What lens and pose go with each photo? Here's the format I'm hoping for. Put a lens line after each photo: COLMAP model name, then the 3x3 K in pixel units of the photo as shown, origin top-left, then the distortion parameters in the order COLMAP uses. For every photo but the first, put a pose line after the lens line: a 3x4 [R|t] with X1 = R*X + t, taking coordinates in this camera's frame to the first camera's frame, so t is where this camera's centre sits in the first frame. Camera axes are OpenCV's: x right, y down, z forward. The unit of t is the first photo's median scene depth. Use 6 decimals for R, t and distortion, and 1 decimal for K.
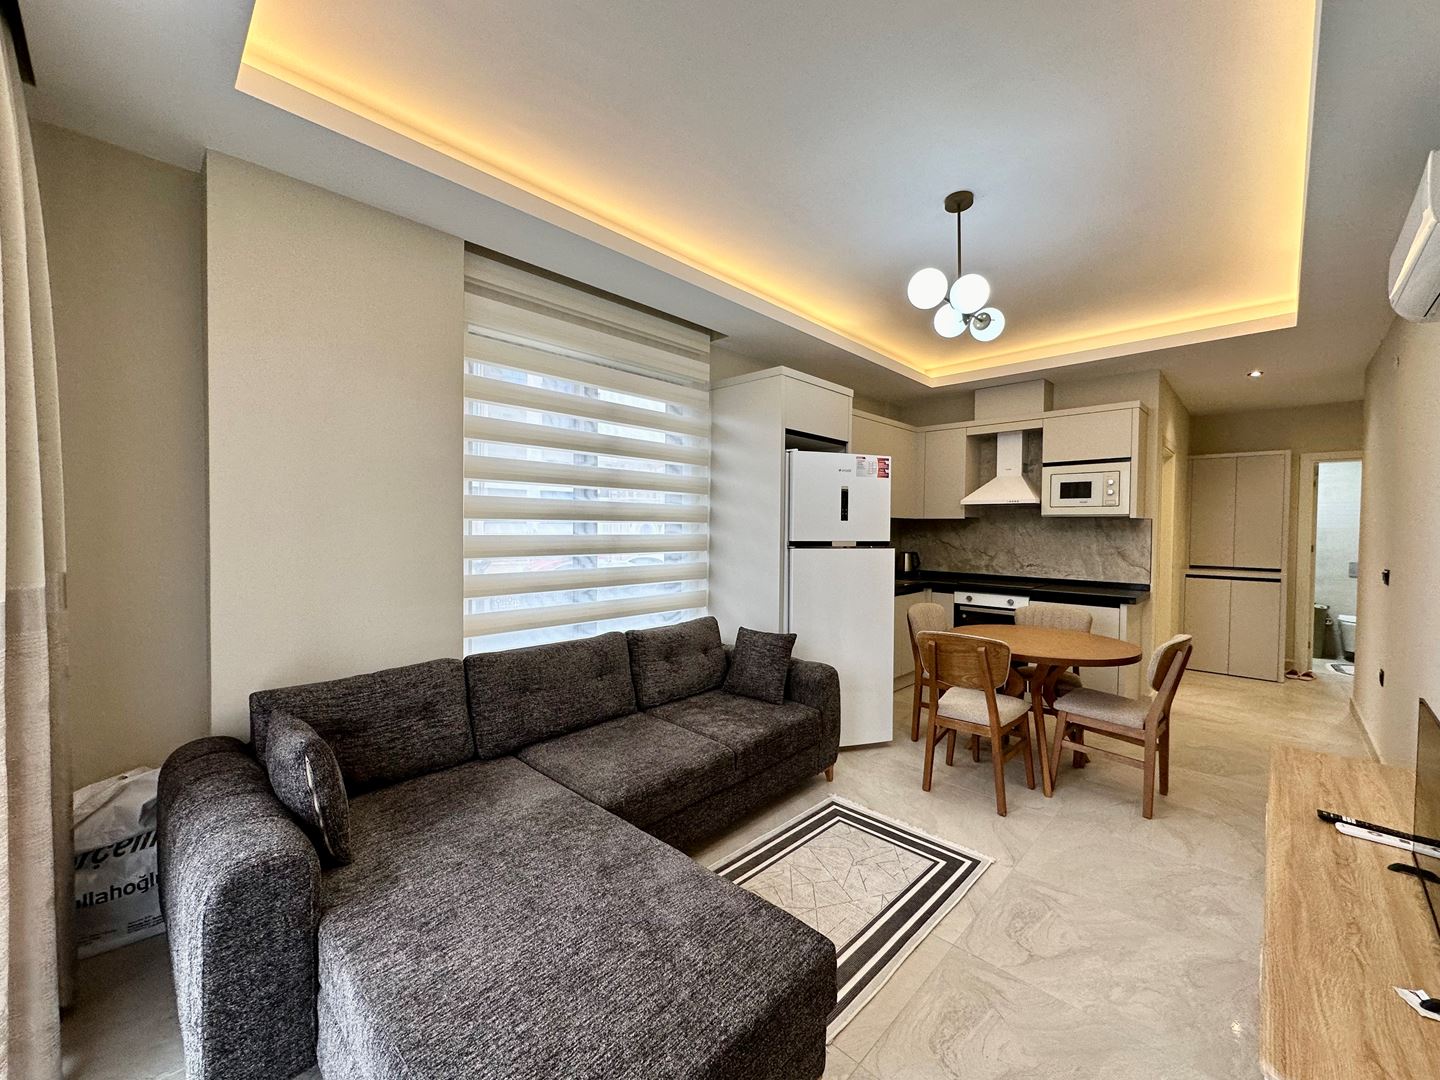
lens RADIAL K [[573.7, 0, 720.0], [0, 573.7, 540.0], [0, 0, 1]] dist [-0.002779, 0.000696]
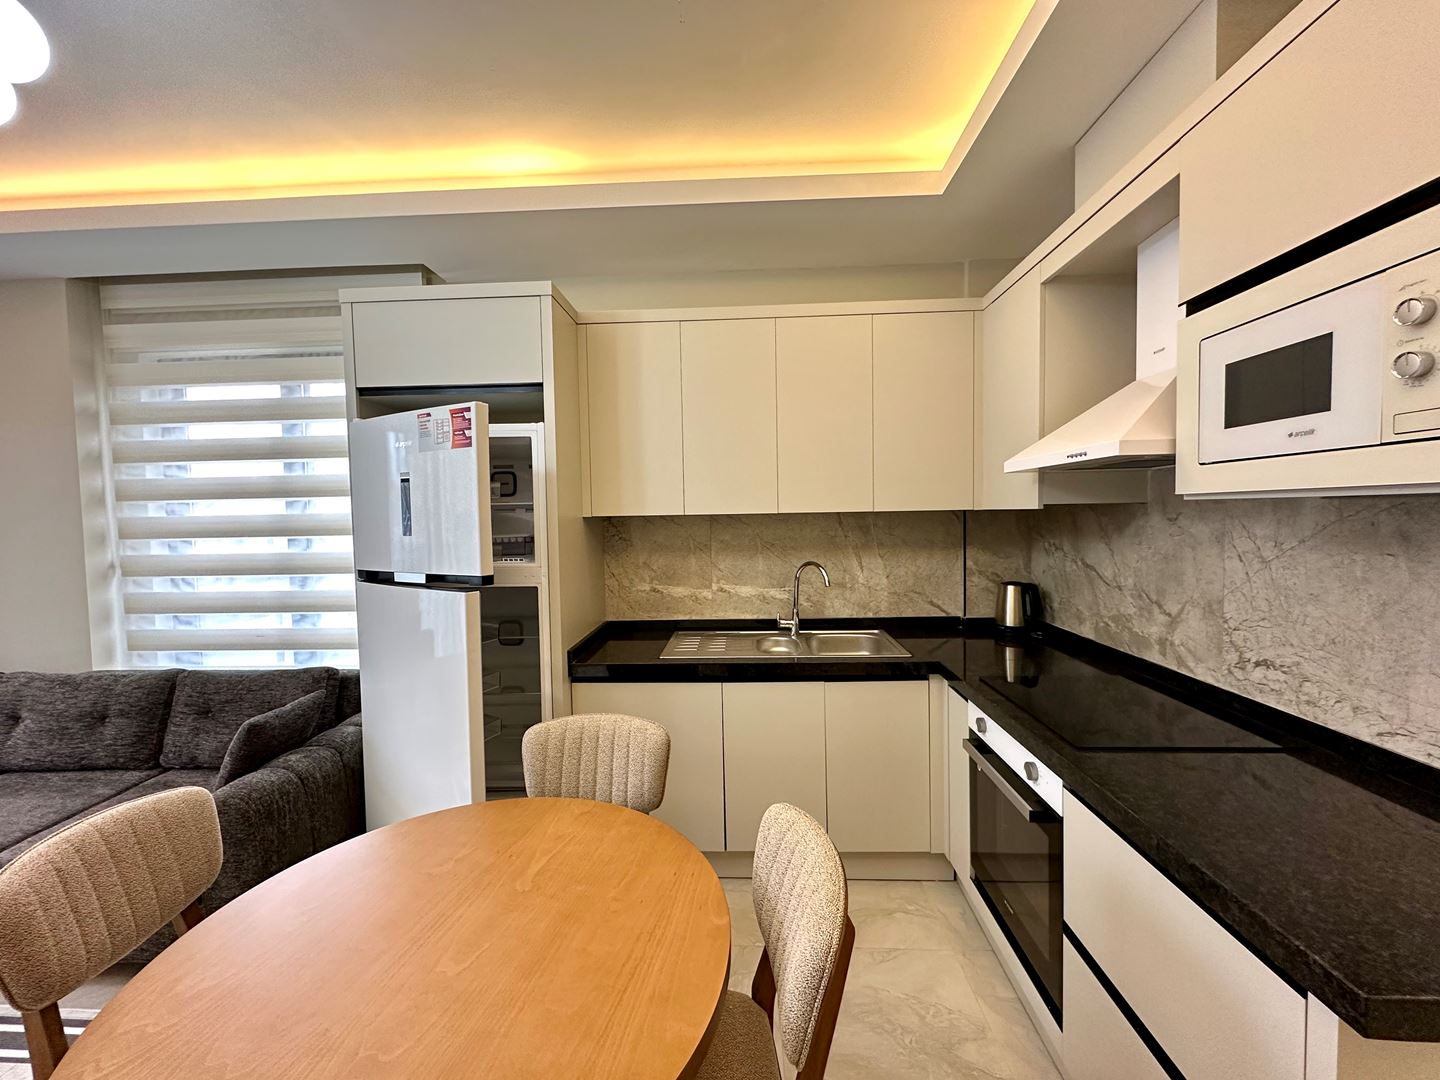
lens RADIAL K [[573.7, 0, 720.0], [0, 573.7, 540.0], [0, 0, 1]] dist [-0.002779, 0.000696]
pose [[0.659189, 0.013183, -0.751862, 1.021463], [0.008797, 0.999643, 0.025240, -0.050544], [0.751926, -0.023252, 0.658838, 1.067064]]
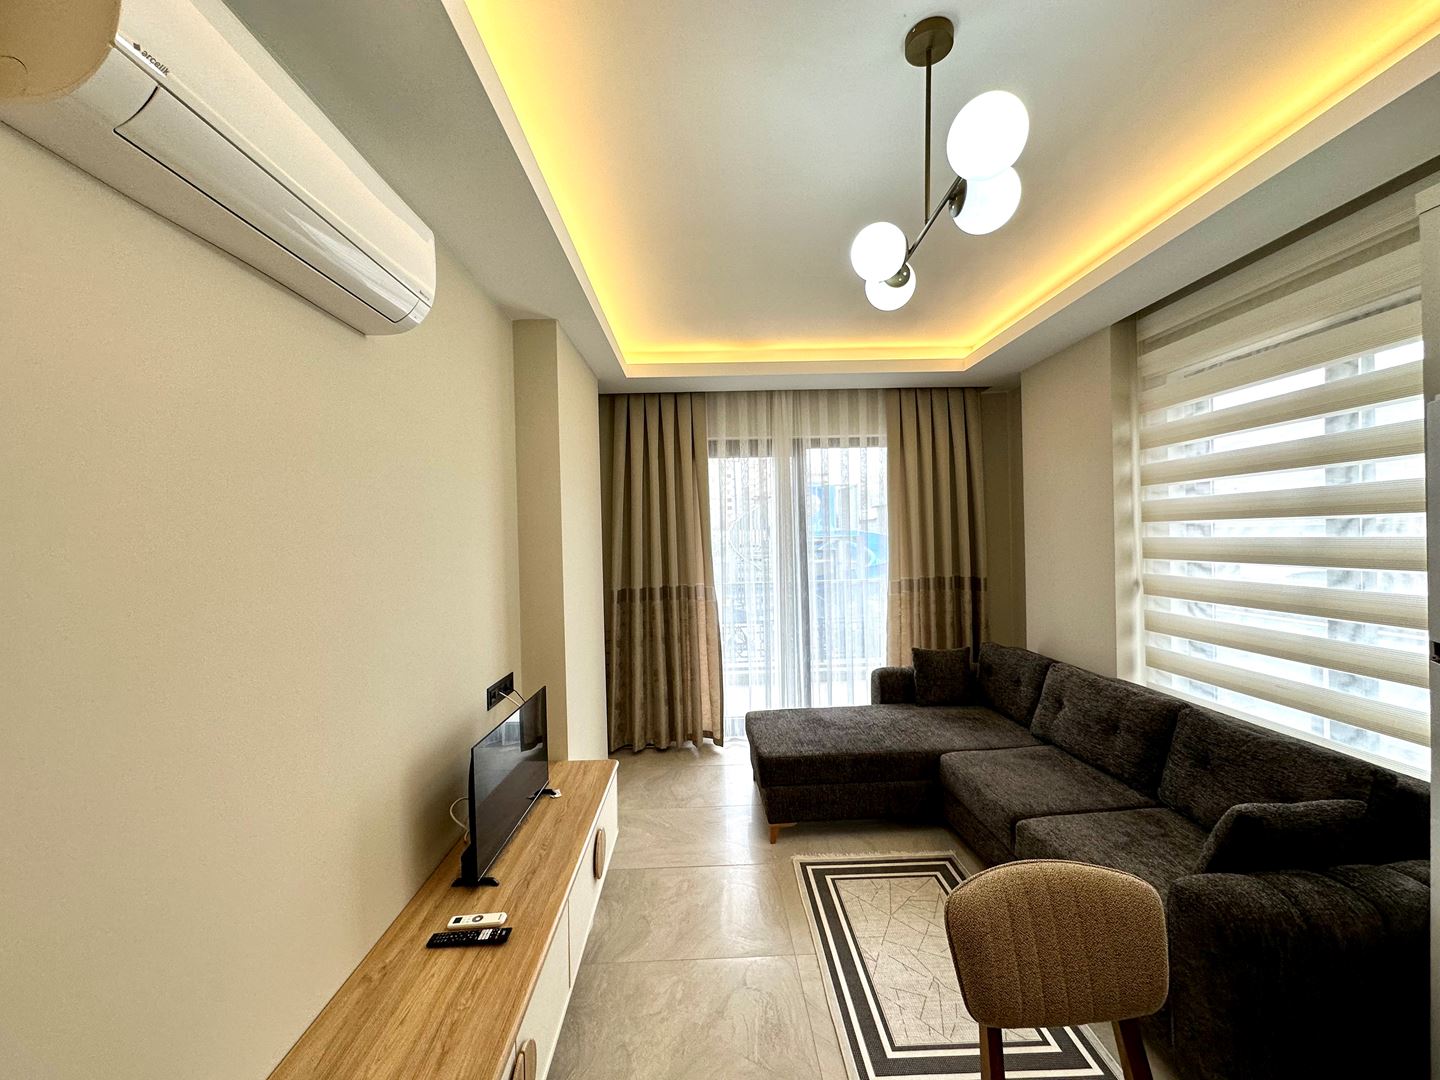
lens RADIAL K [[573.7, 0, 720.0], [0, 573.7, 540.0], [0, 0, 1]] dist [-0.002779, 0.000696]
pose [[-0.698798, 0.011390, -0.715229, 0.872655], [-0.000572, 0.999864, 0.016482, -0.084461], [0.715319, 0.011926, -0.698696, 1.113015]]
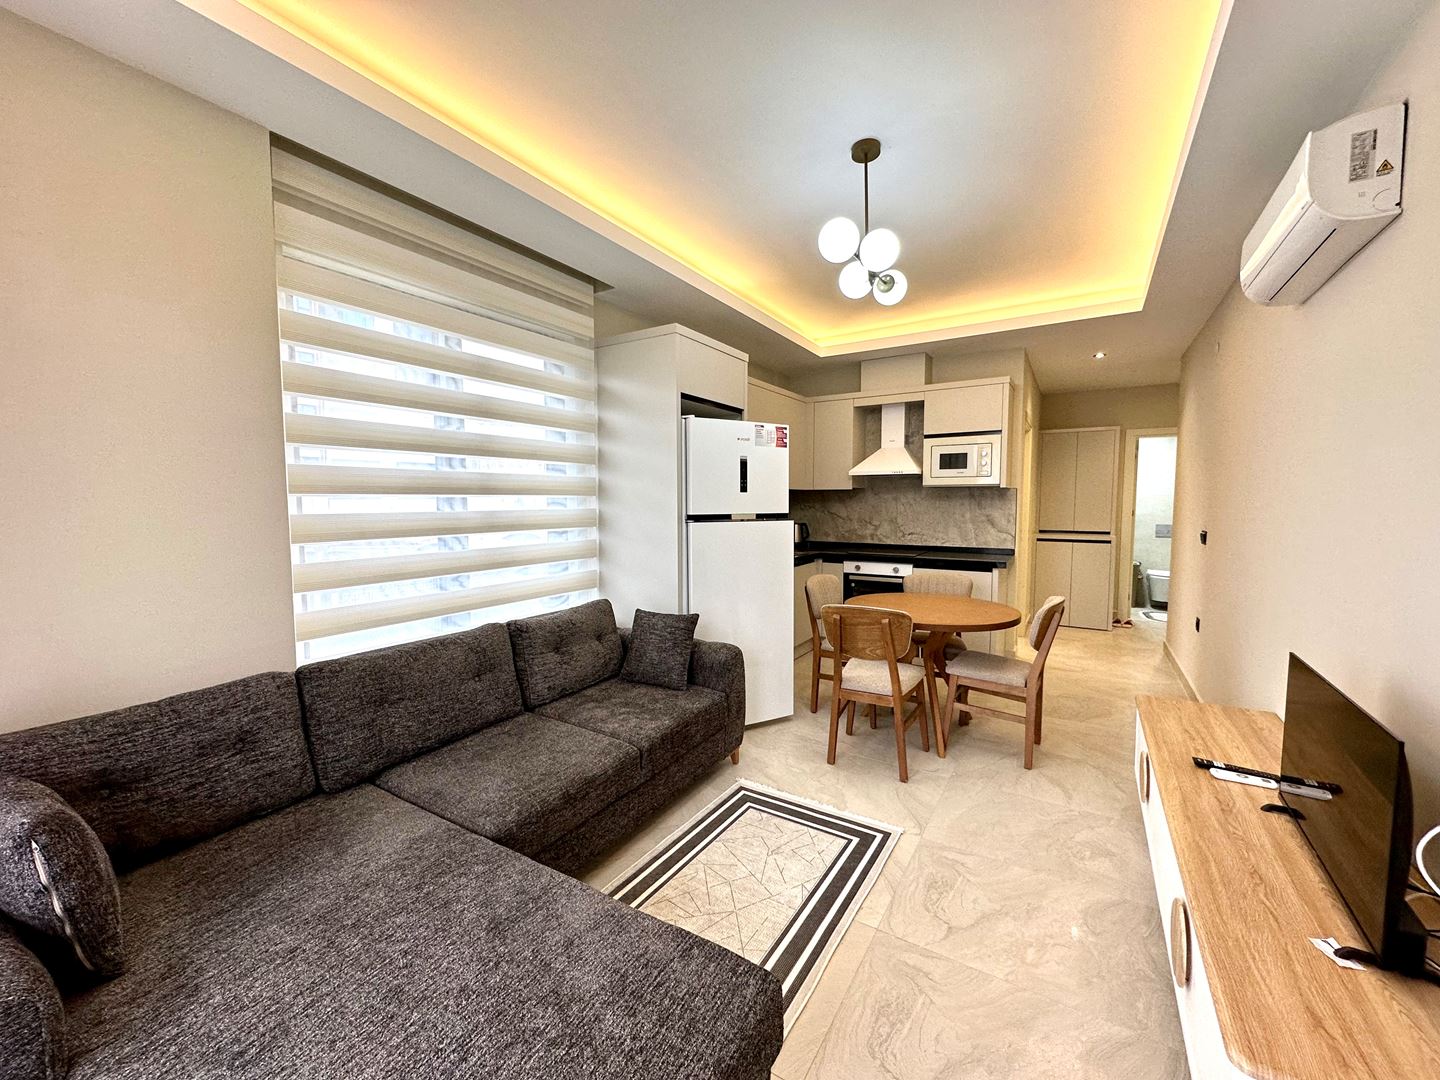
lens RADIAL K [[573.7, 0, 720.0], [0, 573.7, 540.0], [0, 0, 1]] dist [-0.002779, 0.000696]
pose [[0.978533, -0.025912, 0.204455, -0.023037], [0.016042, 0.998631, 0.049787, -0.003296], [-0.205465, -0.045438, 0.977609, 0.089801]]
